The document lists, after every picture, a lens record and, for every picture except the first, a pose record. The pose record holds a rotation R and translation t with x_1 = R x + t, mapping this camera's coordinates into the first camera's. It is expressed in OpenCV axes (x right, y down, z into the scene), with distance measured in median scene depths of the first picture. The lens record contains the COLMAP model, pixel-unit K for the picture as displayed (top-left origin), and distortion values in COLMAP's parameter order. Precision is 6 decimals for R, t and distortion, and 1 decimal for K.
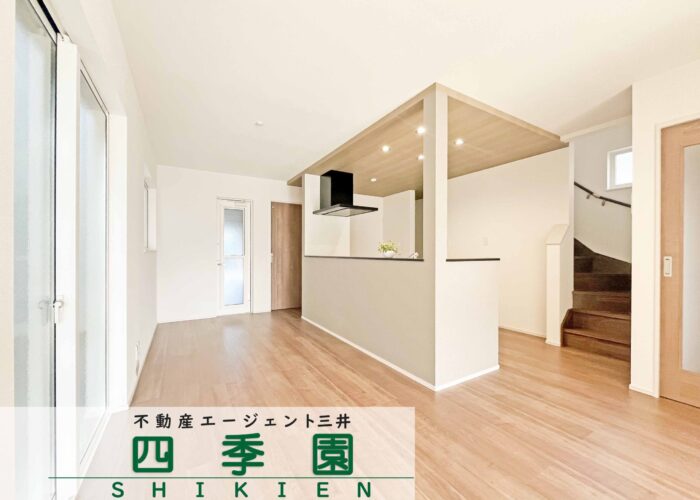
lens RADIAL K [[285.0, 0, 349.8], [0, 285.0, 250.9], [0, 0, 1]] dist [-0.003675, -0.000222]
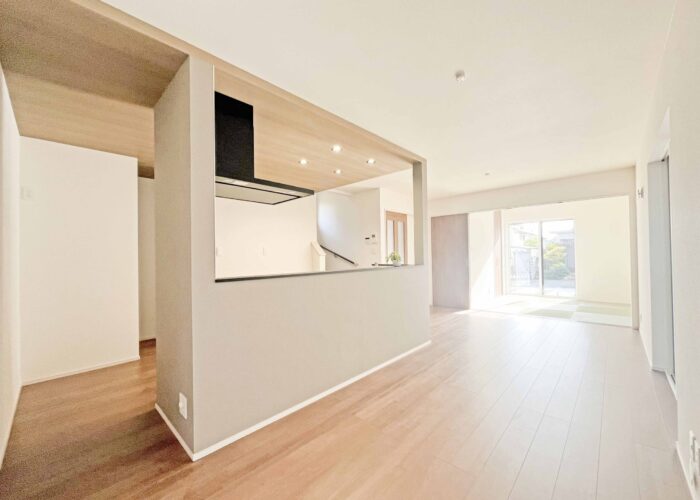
lens RADIAL K [[285.0, 0, 345.8], [0, 285.0, 252.6], [0, 0, 1]] dist [-0.003675, -0.000222]
pose [[-0.277444, 0.019687, 0.960540, -0.814864], [0.015653, 0.999750, -0.015969, -0.014785], [-0.960614, 0.010605, -0.277682, 1.336080]]
